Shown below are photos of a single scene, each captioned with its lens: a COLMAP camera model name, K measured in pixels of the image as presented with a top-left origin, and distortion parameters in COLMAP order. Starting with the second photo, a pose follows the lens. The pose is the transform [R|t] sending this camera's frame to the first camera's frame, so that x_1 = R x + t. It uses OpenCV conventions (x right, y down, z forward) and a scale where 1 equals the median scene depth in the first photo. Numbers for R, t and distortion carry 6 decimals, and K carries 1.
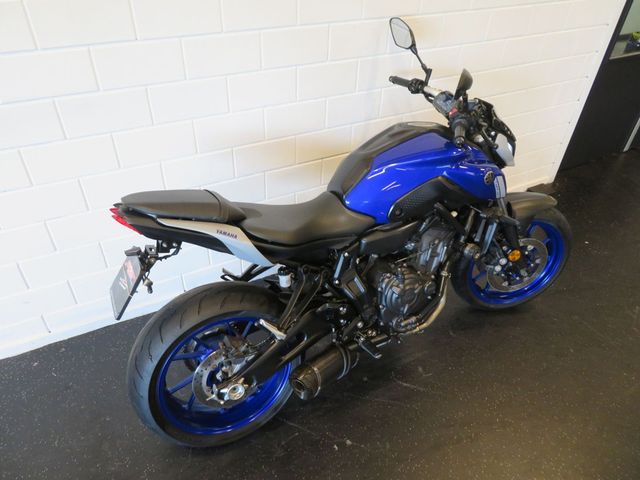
lens RADIAL K [[464.4, 0, 319.5], [0, 464.4, 237.4], [0, 0, 1]] dist [-0.009980, 0.005297]
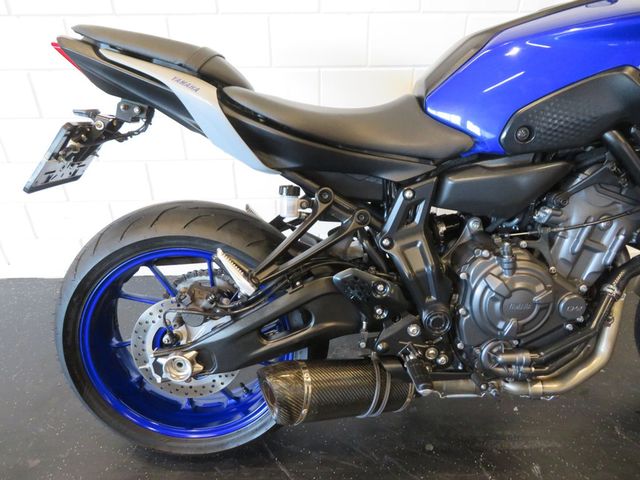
lens RADIAL K [[464.4, 0, 316.5], [0, 464.4, 240.3], [0, 0, 1]] dist [-0.009980, 0.005297]
pose [[0.895292, 0.190558, -0.402666, 0.180972], [-0.240941, 0.967409, -0.077894, 0.150421], [0.374699, 0.166757, 0.912027, 0.419544]]
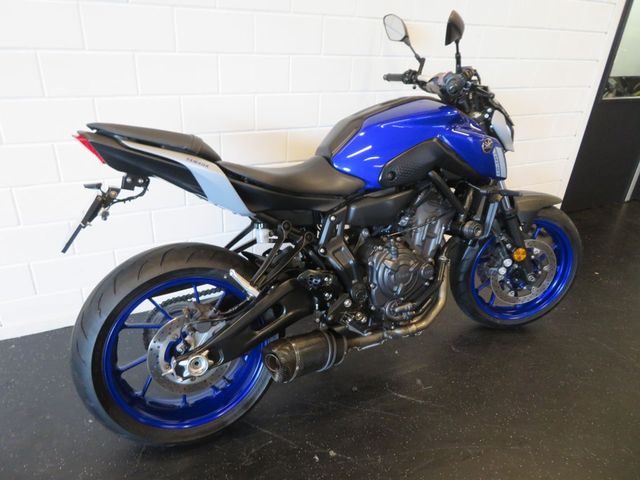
lens RADIAL K [[464.4, 0, 320.2], [0, 464.4, 238.6], [0, 0, 1]] dist [-0.009980, 0.005297]
pose [[0.999620, 0.026903, -0.006005, 0.036377], [-0.027561, 0.978839, -0.202769, 0.240553], [0.000423, 0.202857, 0.979208, 0.113517]]
